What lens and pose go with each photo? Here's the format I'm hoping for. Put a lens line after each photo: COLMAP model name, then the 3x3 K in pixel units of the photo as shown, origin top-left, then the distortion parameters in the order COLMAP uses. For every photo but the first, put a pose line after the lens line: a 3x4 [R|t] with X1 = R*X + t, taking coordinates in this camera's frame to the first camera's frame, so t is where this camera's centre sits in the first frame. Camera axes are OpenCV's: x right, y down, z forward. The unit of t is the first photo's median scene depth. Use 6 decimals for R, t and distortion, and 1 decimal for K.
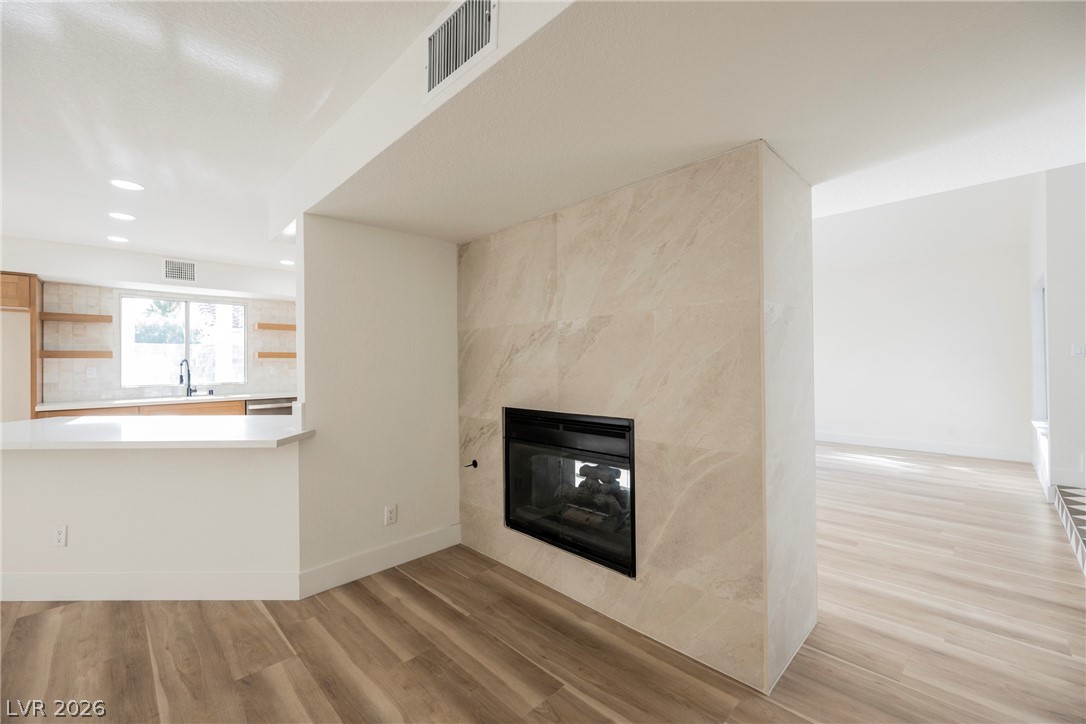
lens RADIAL K [[438.4, 0, 543.0], [0, 438.4, 362.0], [0, 0, 1]] dist [-0.000814, -0.000067]
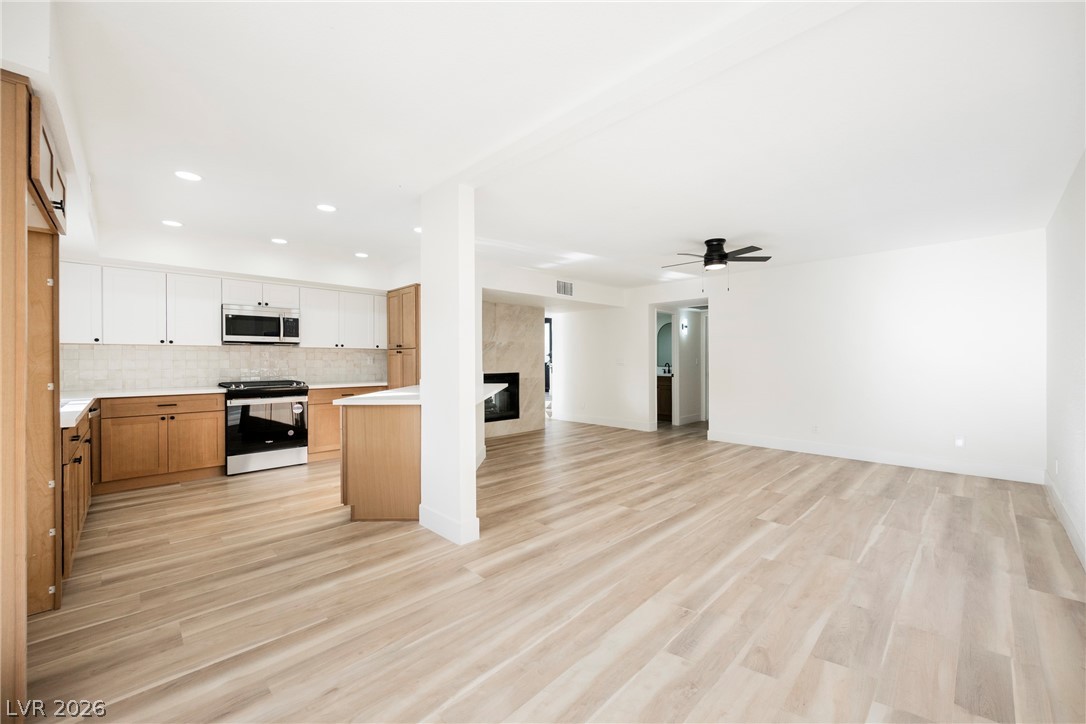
lens RADIAL K [[431.3, 0, 543.0], [0, 431.3, 362.0], [0, 0, 1]] dist [-0.000519, -0.000019]
pose [[0.016339, 0.004637, 0.999856, -2.701586], [-0.001350, 0.999988, -0.004615, 0.052518], [-0.999866, -0.001274, 0.016345, 0.634933]]
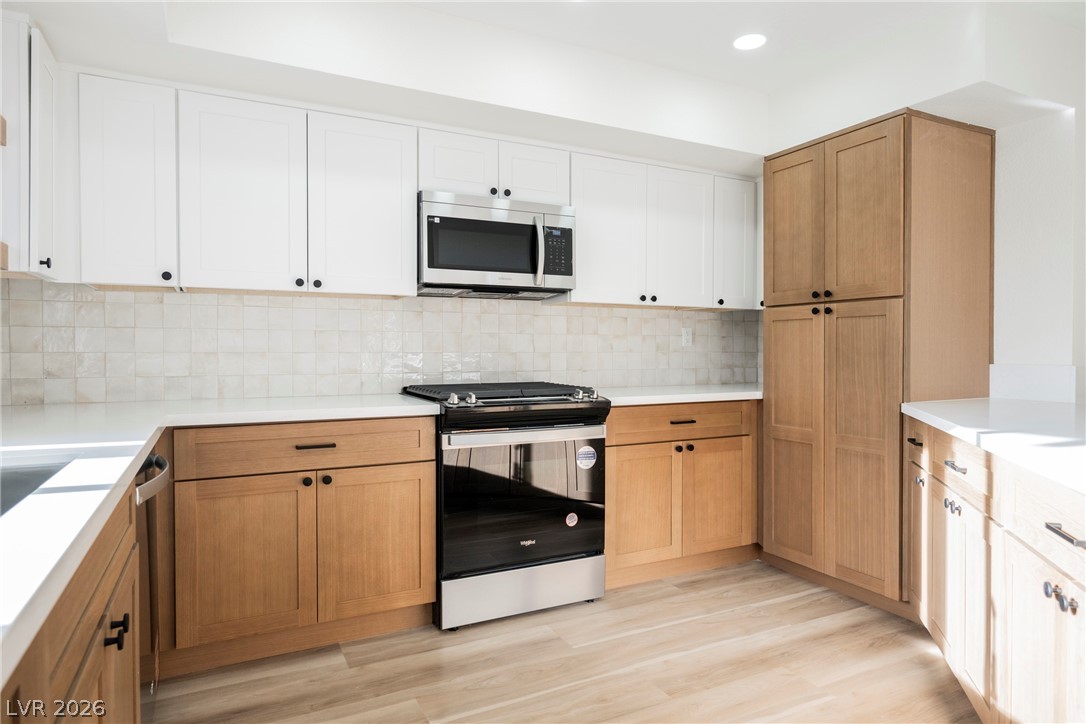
lens RADIAL K [[652.1, 0, 546.9], [0, 652.1, 359.6], [0, 0, 1]] dist [0.000679, -0.000435]
pose [[0.307875, -0.005401, 0.951411, -1.855658], [-0.006117, 0.999952, 0.007656, 0.078065], [-0.951407, -0.008177, 0.307827, 1.505631]]
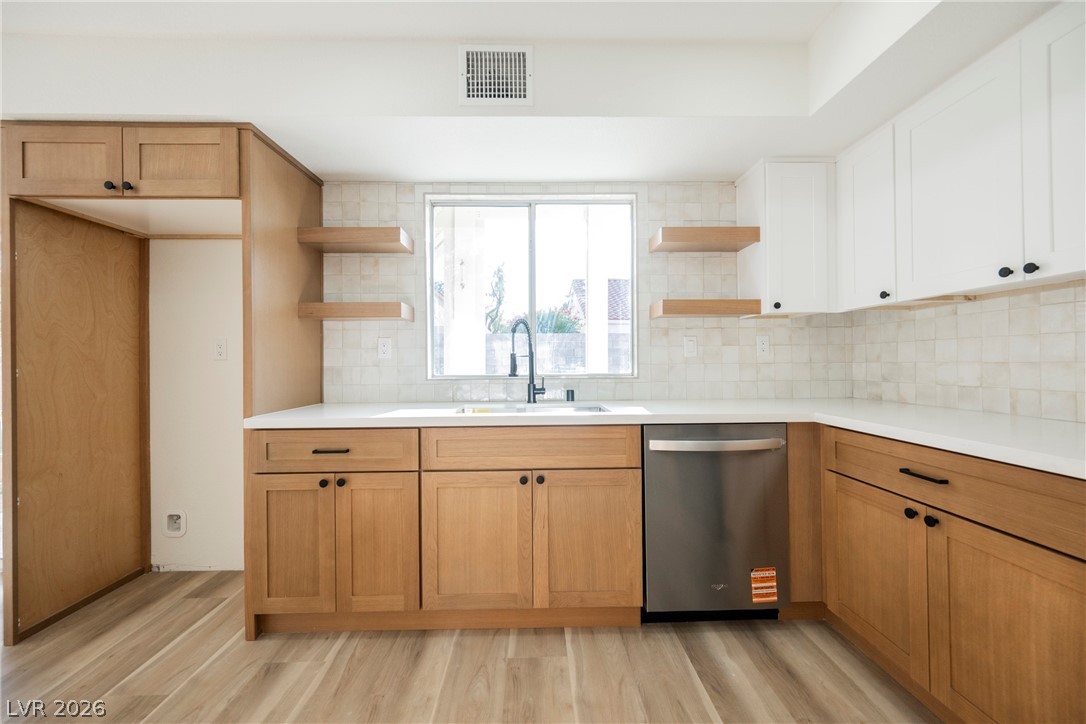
lens RADIAL K [[431.3, 0, 543.0], [0, 431.3, 362.0], [0, 0, 1]] dist [-0.000519, -0.000019]
pose [[0.725119, 0.000593, -0.688623, -1.019748], [0.005197, 0.999966, 0.006333, 0.069644], [0.688604, -0.008171, 0.725091, 1.420232]]
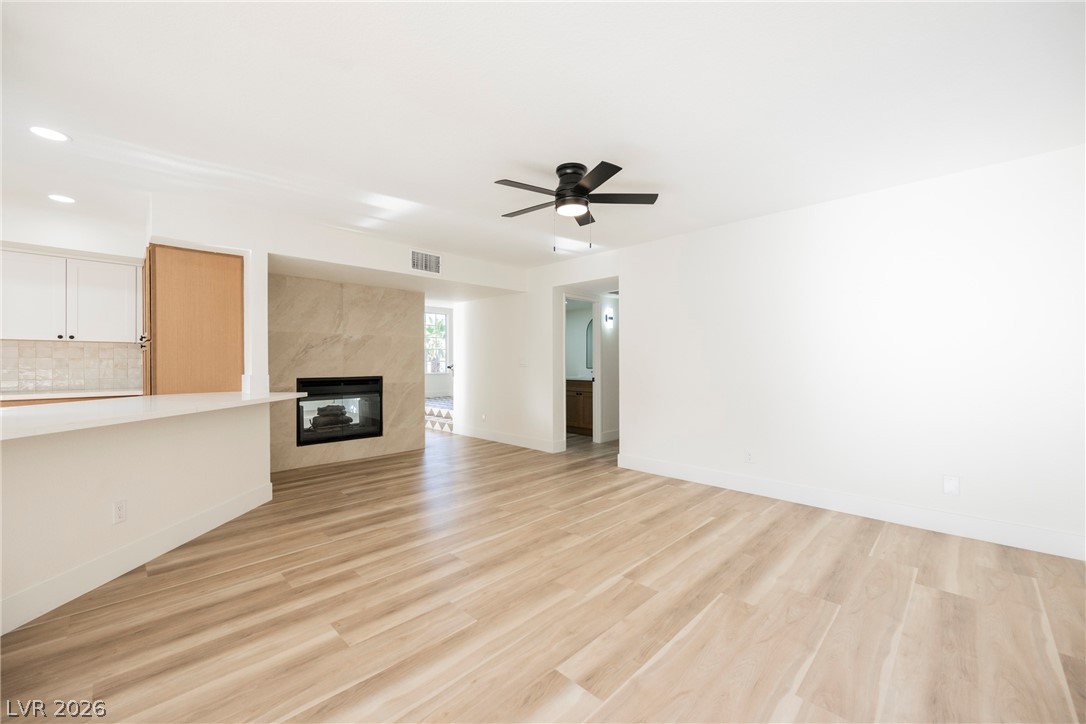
lens RADIAL K [[434.2, 0, 544.1], [0, 434.2, 365.3], [0, 0, 1]] dist [0.000469, 0.000024]
pose [[-0.003212, 0.001390, 0.999994, -2.038440], [-0.002723, 0.999995, -0.001398, 0.056493], [-0.999991, -0.002728, -0.003208, 0.026024]]
